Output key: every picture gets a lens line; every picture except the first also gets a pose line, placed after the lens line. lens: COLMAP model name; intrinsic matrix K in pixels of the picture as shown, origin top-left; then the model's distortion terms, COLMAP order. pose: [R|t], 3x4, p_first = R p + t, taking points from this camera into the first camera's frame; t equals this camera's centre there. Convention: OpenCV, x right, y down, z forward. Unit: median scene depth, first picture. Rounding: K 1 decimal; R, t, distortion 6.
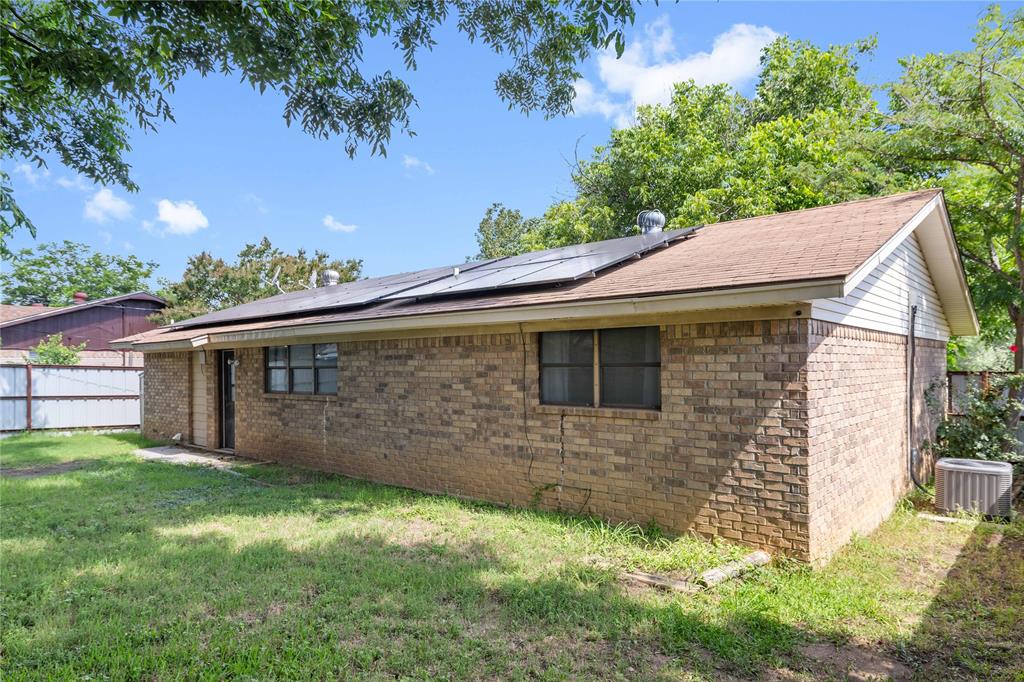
lens RADIAL K [[621.9, 0, 517.6], [0, 621.9, 370.7], [0, 0, 1]] dist [0.003110, 0.000297]
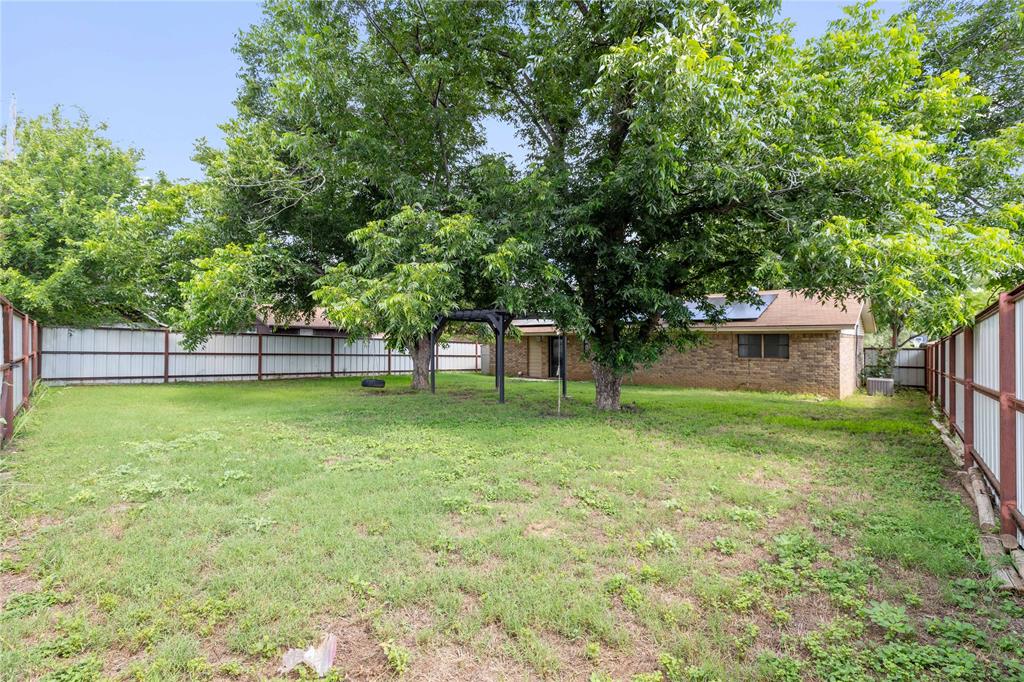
lens RADIAL K [[450.9, 0, 510.8], [0, 450.9, 343.0], [0, 0, 1]] dist [0.000515, 0.000166]
pose [[0.999804, 0.010779, -0.016609, -1.123853], [-0.010827, 0.999937, -0.002851, 0.001617], [0.016577, 0.003030, 0.999858, -1.335651]]
